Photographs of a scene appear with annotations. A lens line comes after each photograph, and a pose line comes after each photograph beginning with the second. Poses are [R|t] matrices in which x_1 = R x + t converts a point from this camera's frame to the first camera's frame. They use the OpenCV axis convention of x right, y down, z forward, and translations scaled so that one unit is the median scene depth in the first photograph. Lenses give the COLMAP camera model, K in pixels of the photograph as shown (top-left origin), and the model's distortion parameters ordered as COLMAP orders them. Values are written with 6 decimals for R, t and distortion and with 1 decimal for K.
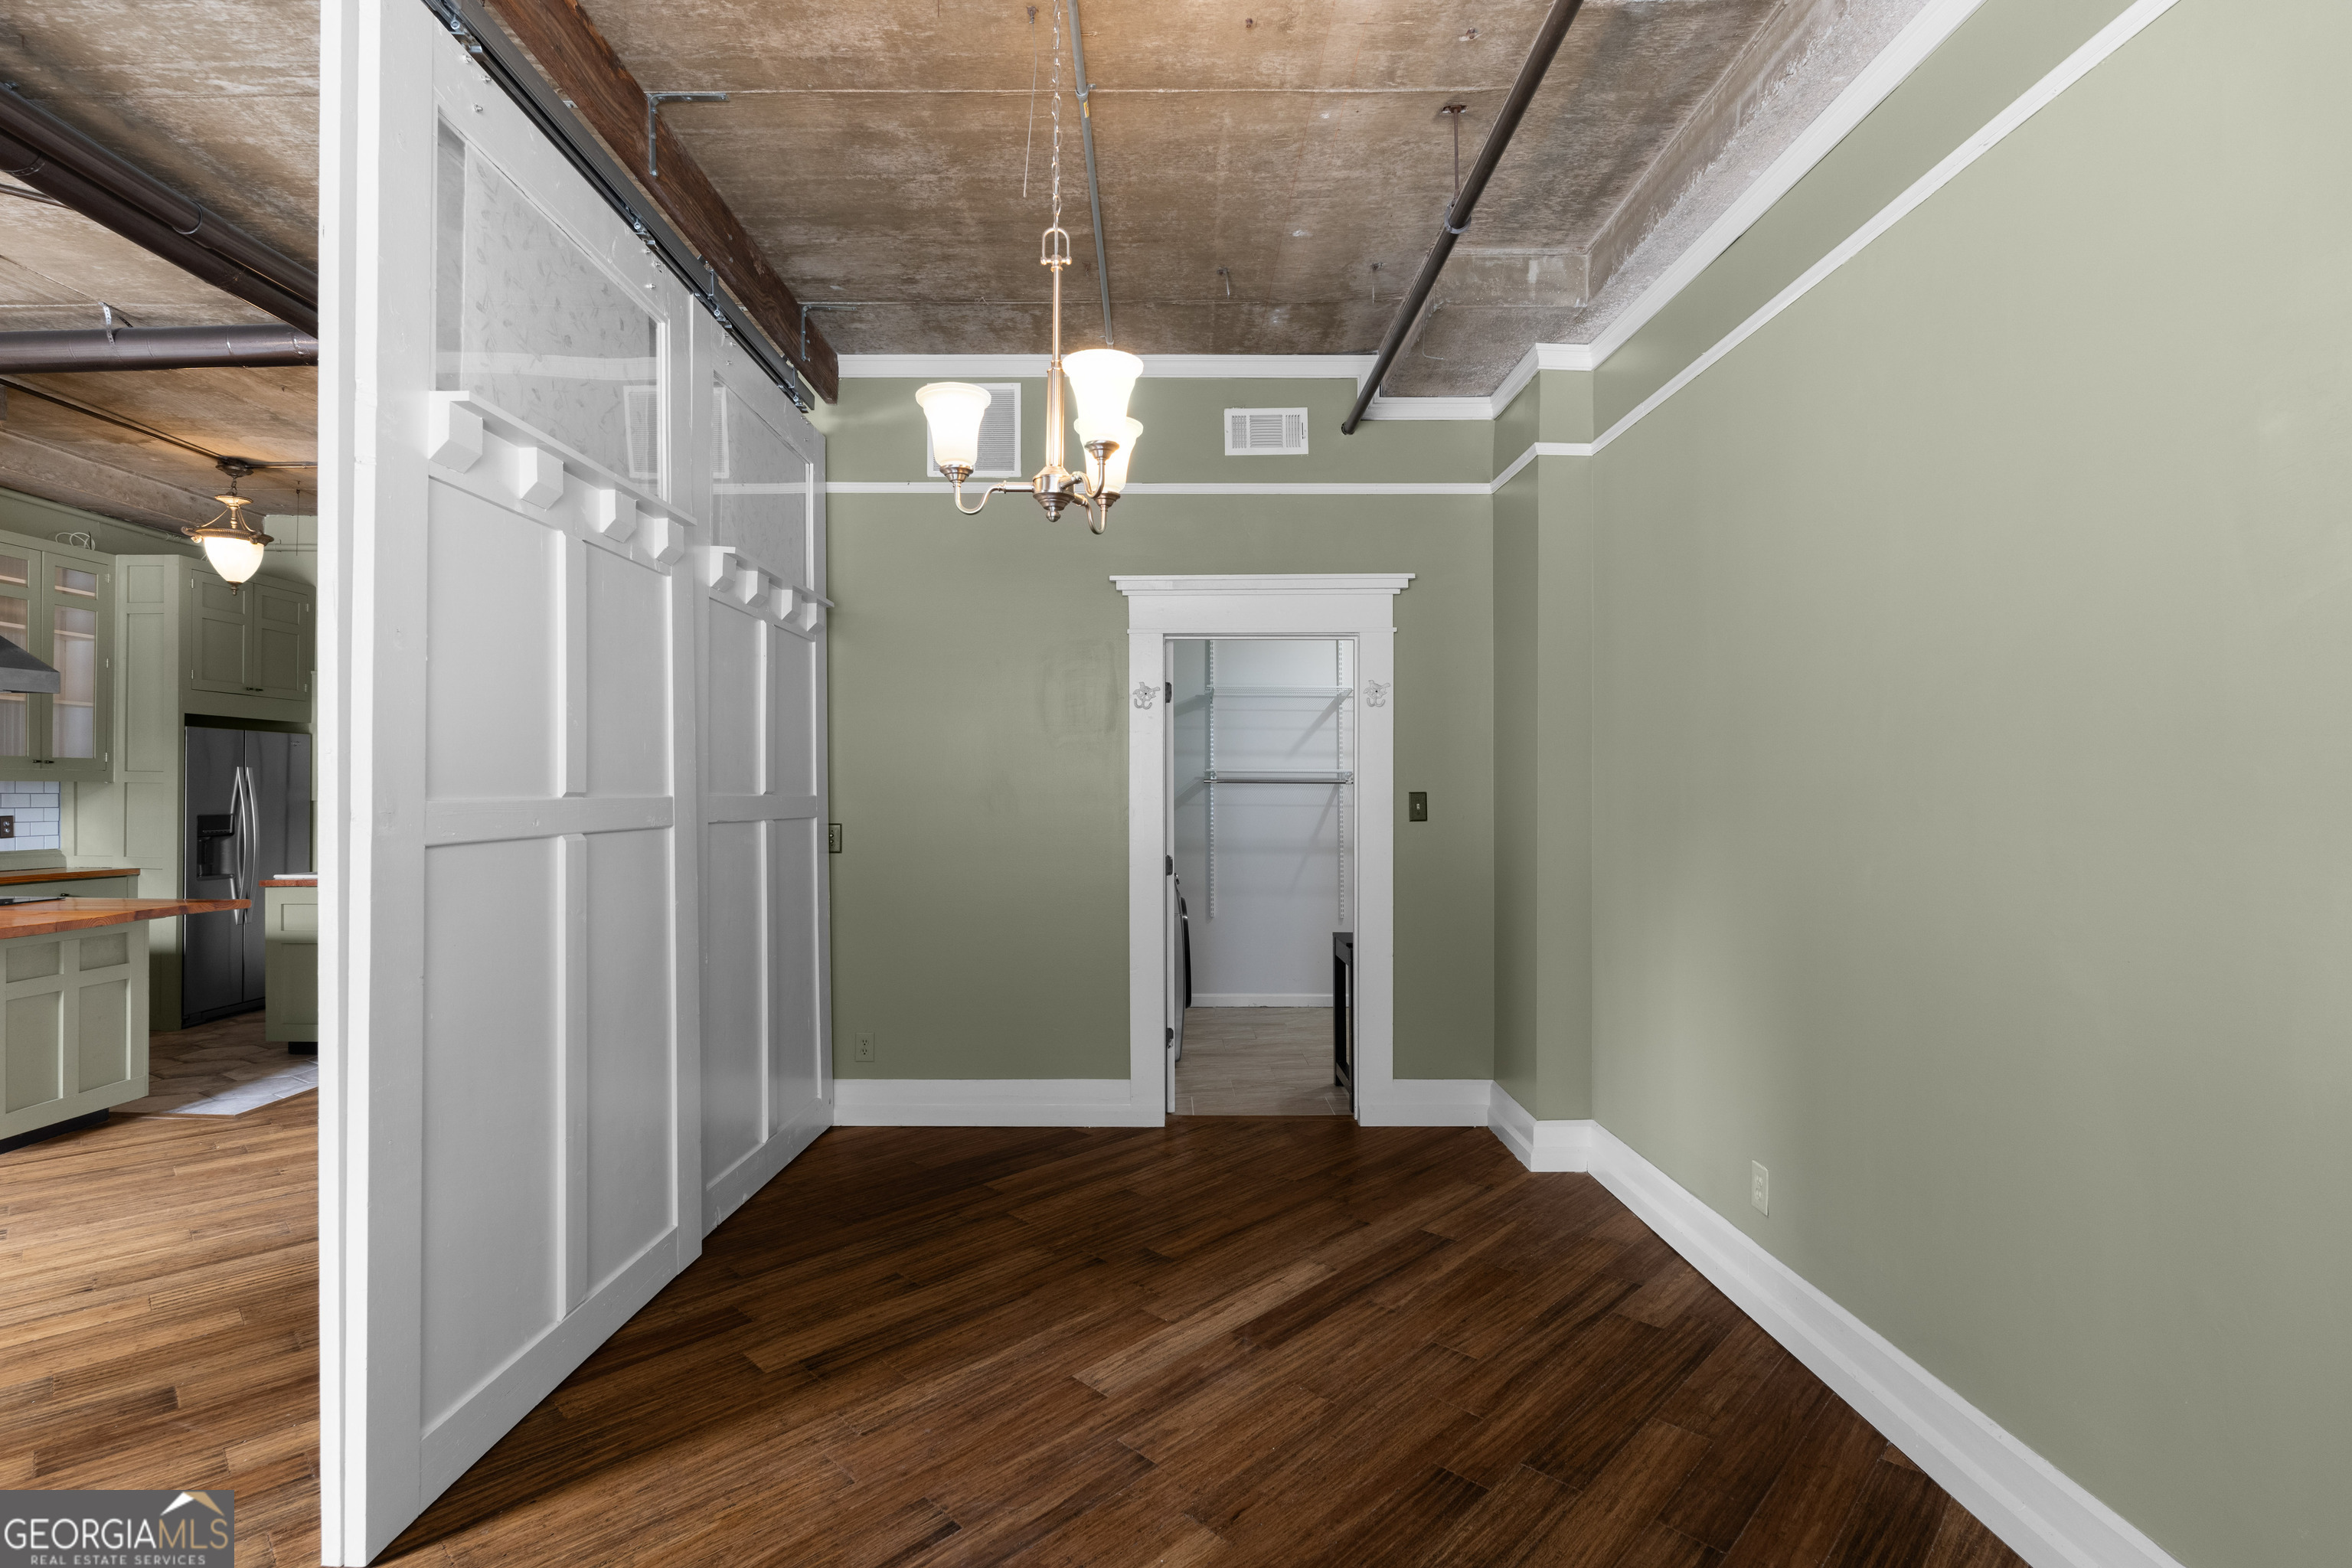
lens RADIAL K [[1086.8, 0, 1139.6], [0, 1086.8, 784.3], [0, 0, 1]] dist [-0.003243, 0.000173]
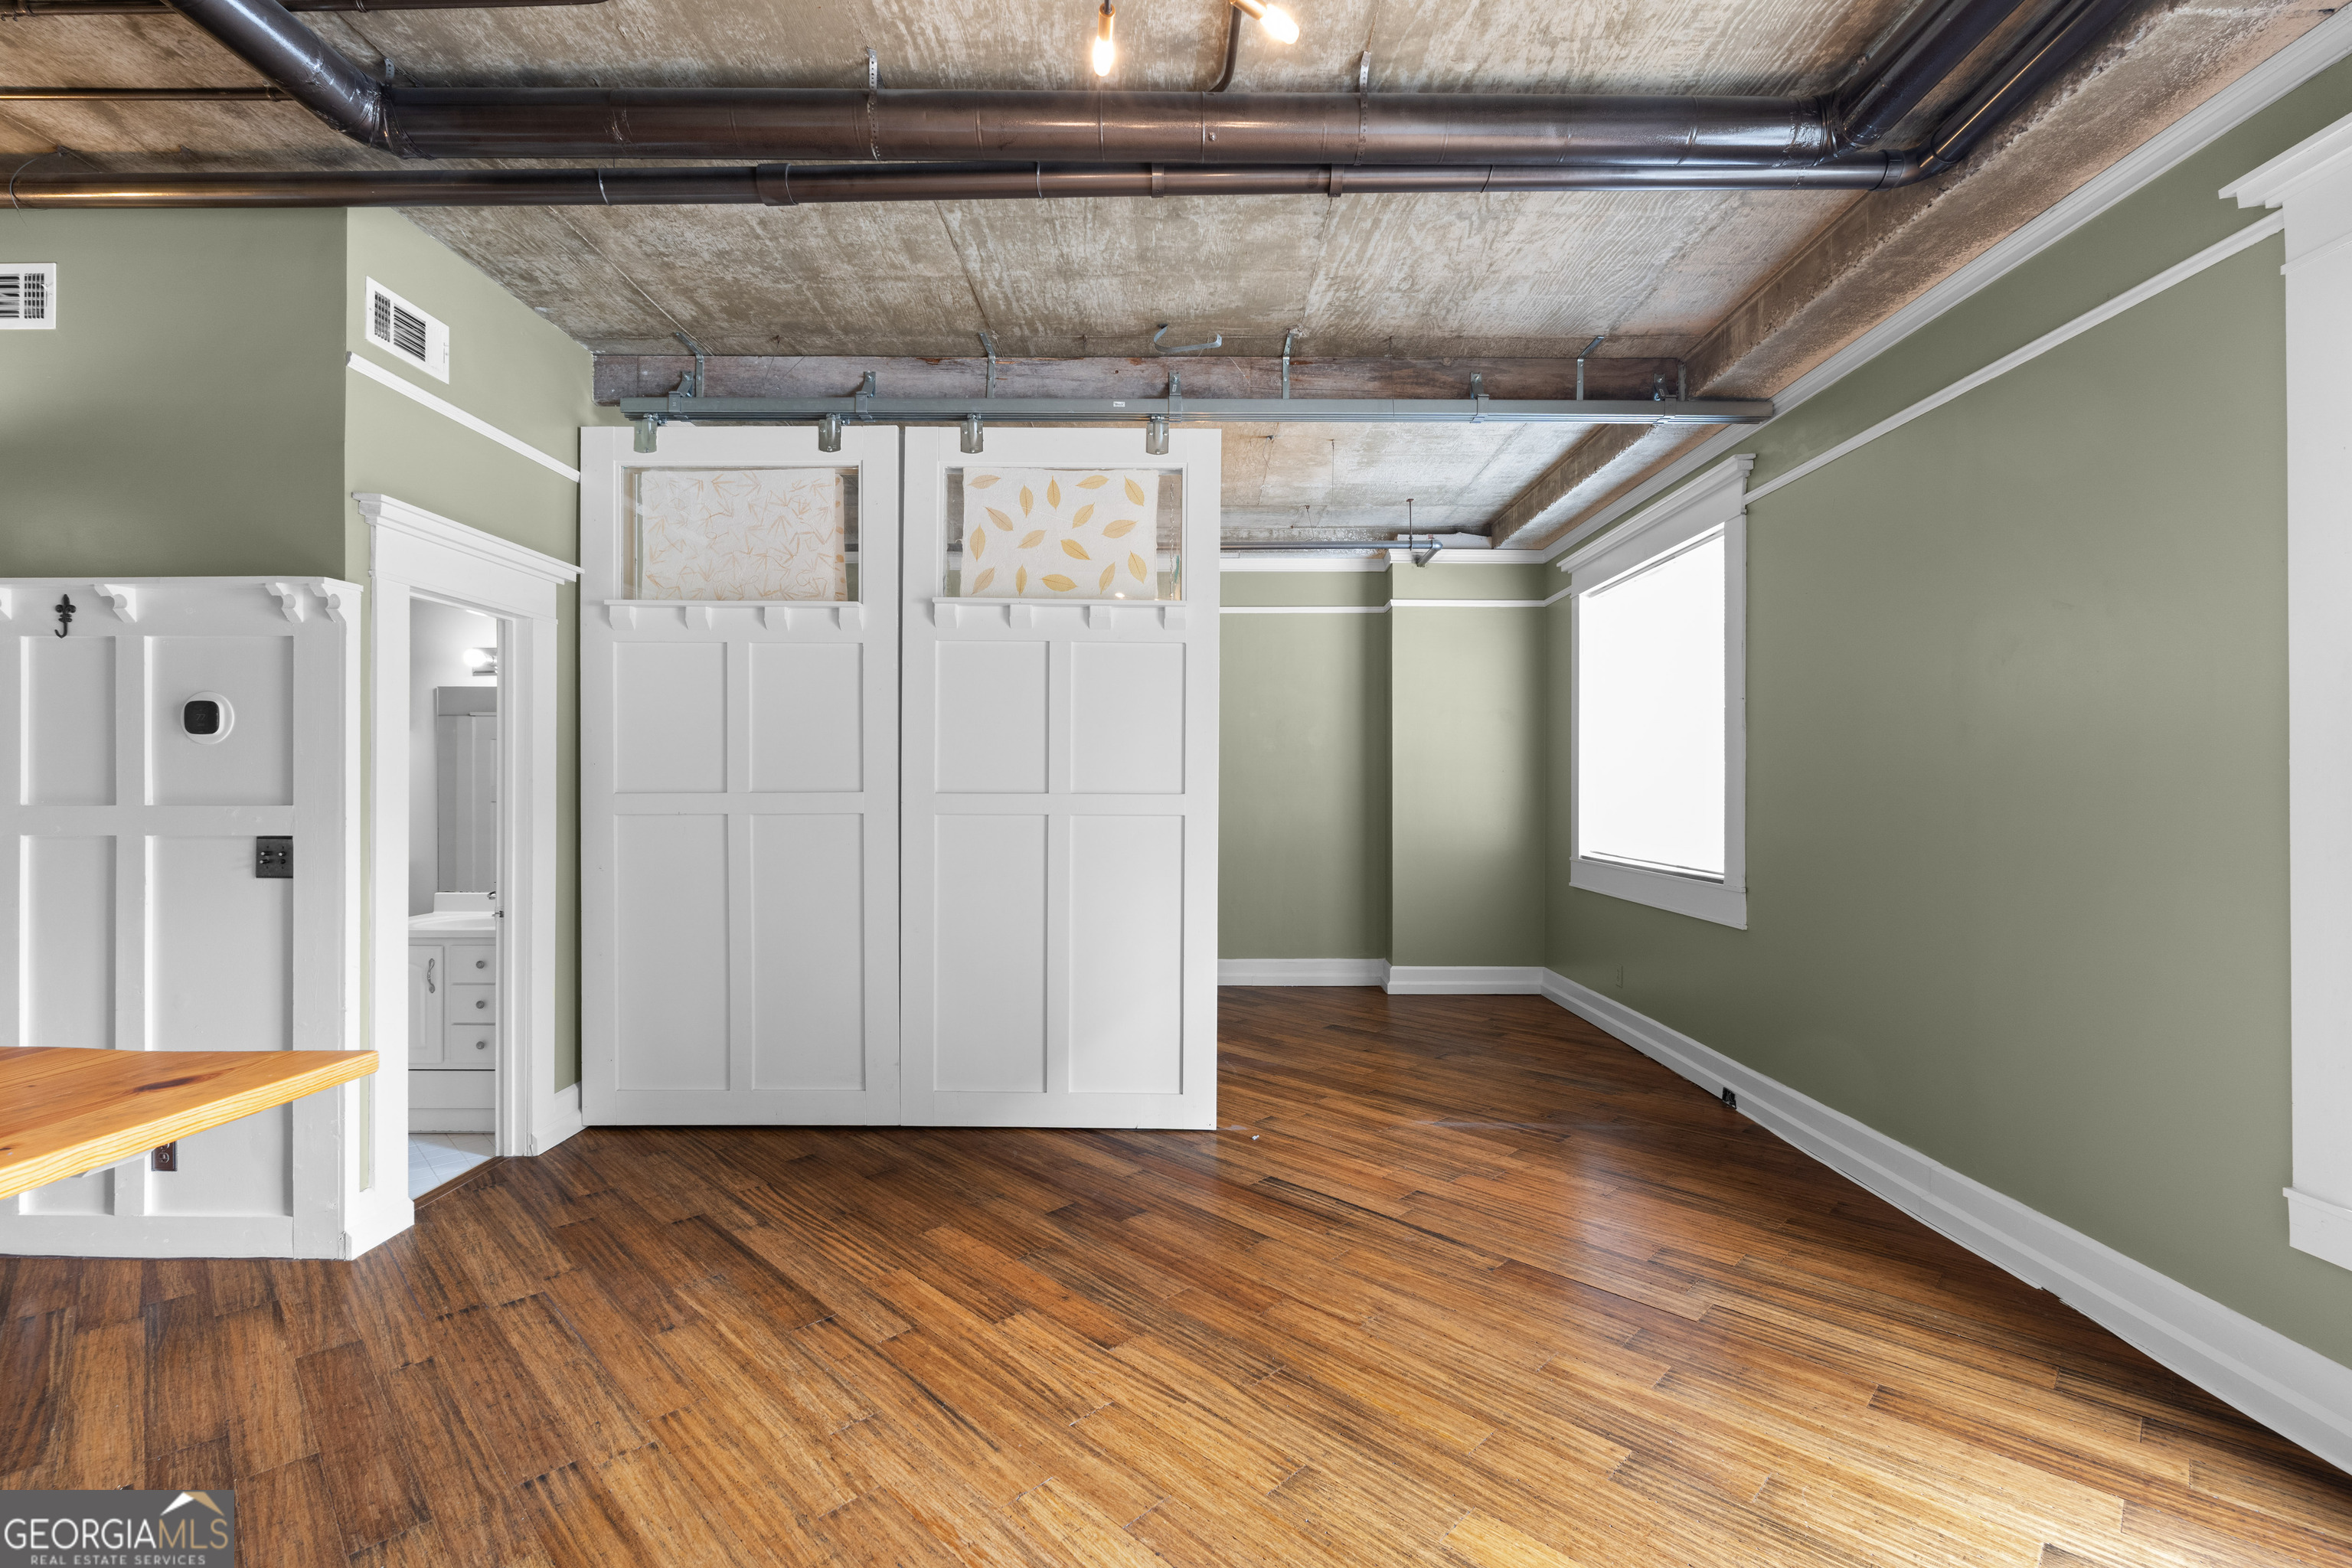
lens RADIAL K [[1024.2, 0, 1181.1], [0, 1024.2, 789.7], [0, 0, 1]] dist [-0.003898, 0.000166]
pose [[-0.006471, -0.003766, 0.999972, -1.282678], [-0.007848, 0.999962, 0.003715, -0.001121], [-0.999948, -0.007823, -0.006500, 0.482208]]
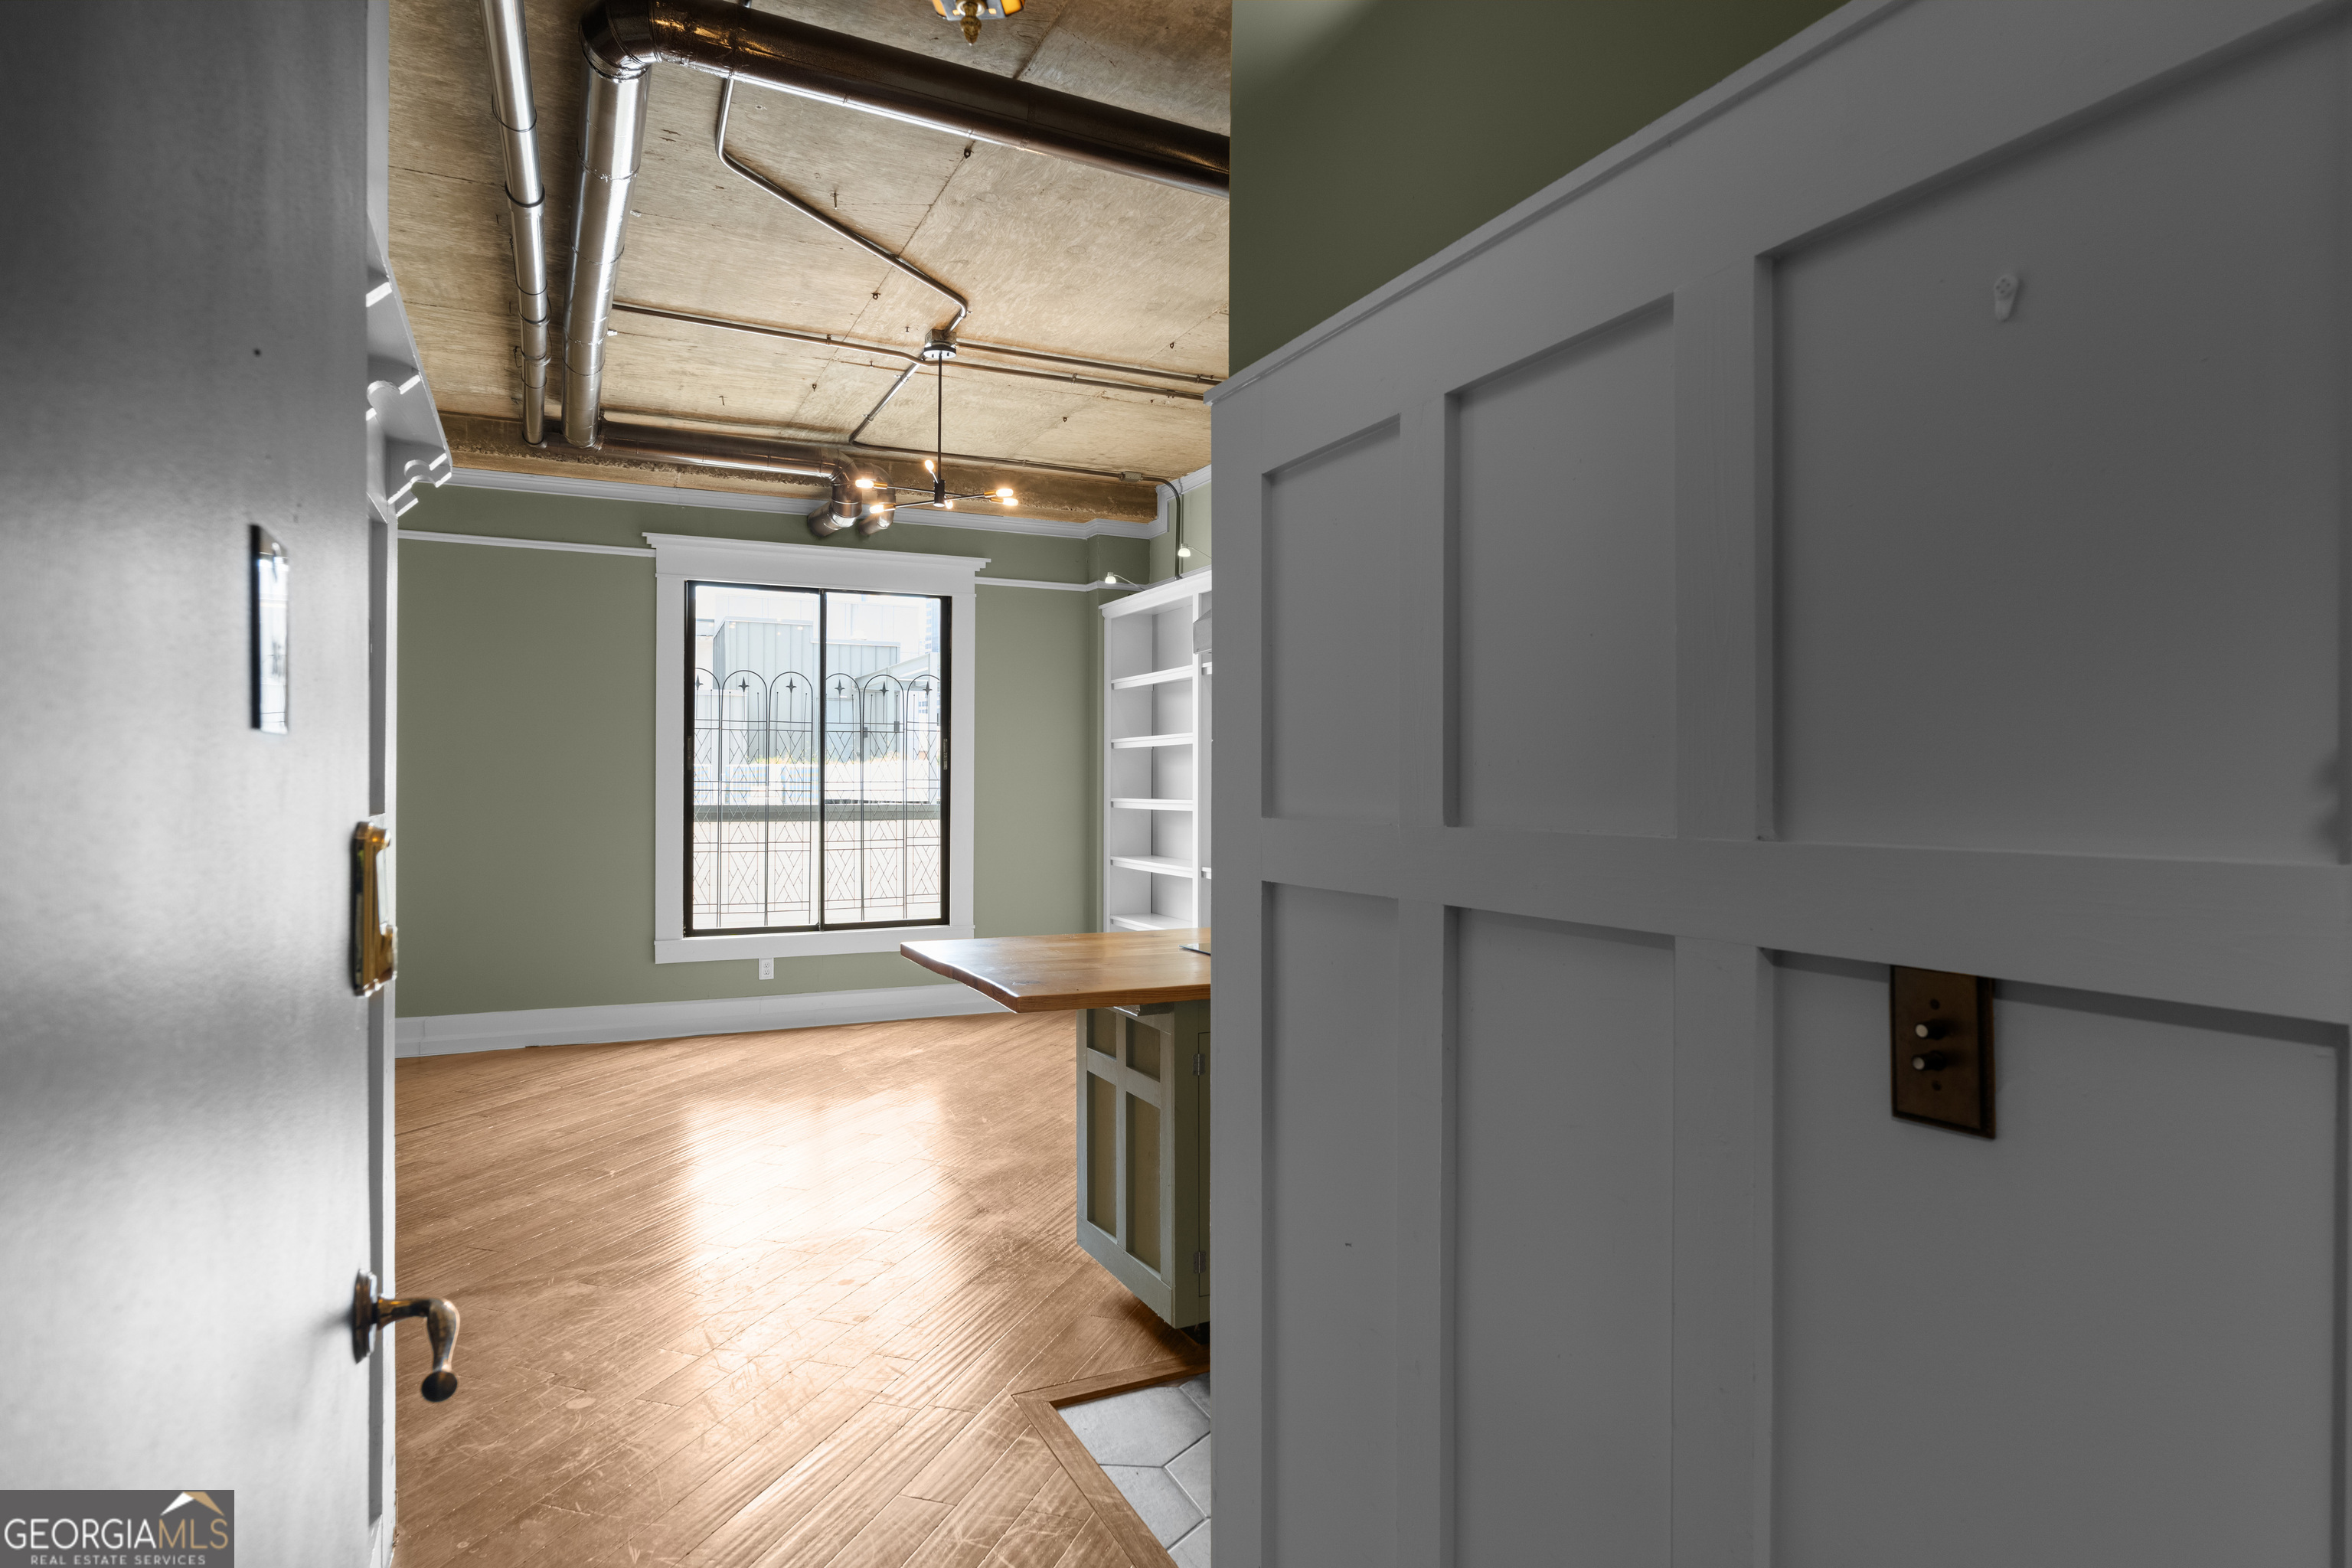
lens RADIAL K [[1326.7, 0, 1178.2], [0, 1326.7, 787.1], [0, 0, 1]] dist [0.000551, -0.000225]
pose [[-0.895632, -0.008251, -0.444719, -0.632330], [-0.006086, 0.999962, -0.006297, 0.008418], [0.444754, -0.002933, -0.895648, 1.695302]]
